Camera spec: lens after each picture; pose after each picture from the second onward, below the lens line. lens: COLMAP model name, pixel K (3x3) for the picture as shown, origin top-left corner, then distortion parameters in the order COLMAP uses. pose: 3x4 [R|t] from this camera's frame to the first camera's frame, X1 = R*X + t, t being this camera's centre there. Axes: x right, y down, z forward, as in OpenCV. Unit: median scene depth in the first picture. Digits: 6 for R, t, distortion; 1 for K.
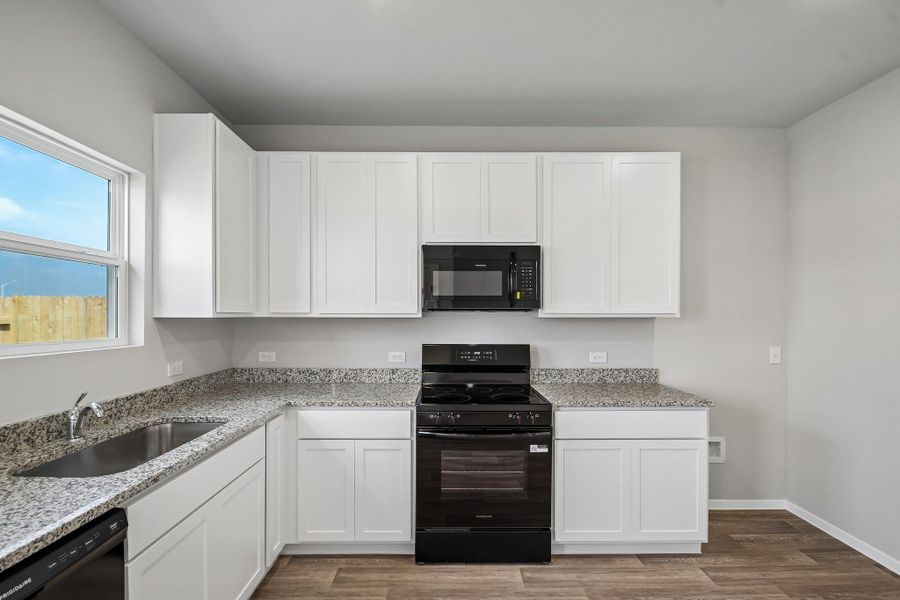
lens RADIAL K [[400.9, 0, 446.8], [0, 400.9, 320.4], [0, 0, 1]] dist [0.010345, -0.013434]
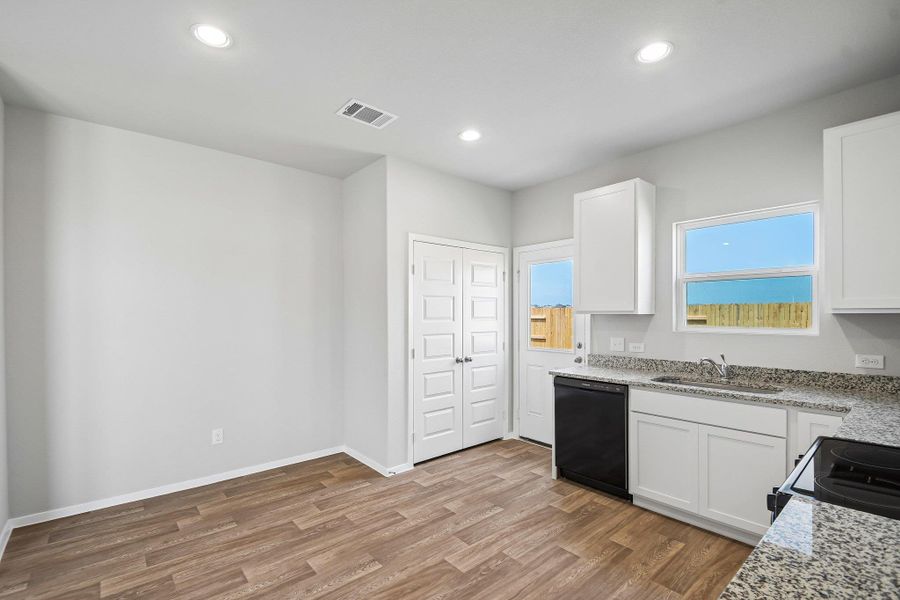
lens RADIAL K [[400.9, 0, 446.8], [0, 400.9, 320.4], [0, 0, 1]] dist [0.010345, -0.013434]
pose [[-0.767637, 0.010595, -0.640797, 0.832969], [-0.001062, 0.999841, 0.017804, -0.006427], [0.640884, 0.014347, -0.767504, 1.059093]]
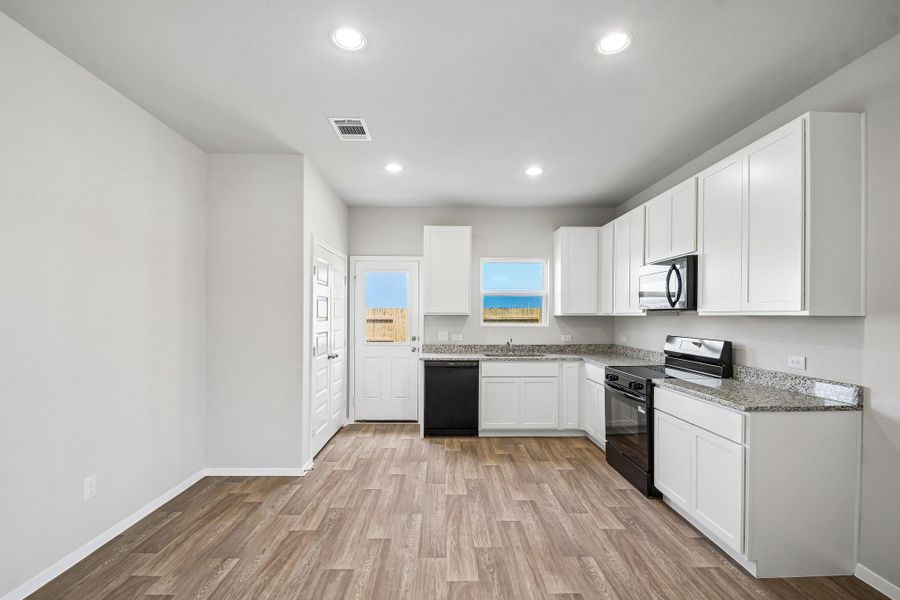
lens RADIAL K [[400.9, 0, 446.8], [0, 400.9, 320.4], [0, 0, 1]] dist [0.010345, -0.013434]
pose [[0.005072, 0.011213, -0.999924, 1.541204], [-0.011310, 0.999874, 0.011155, 0.001315], [0.999923, 0.011253, 0.005198, 0.299607]]
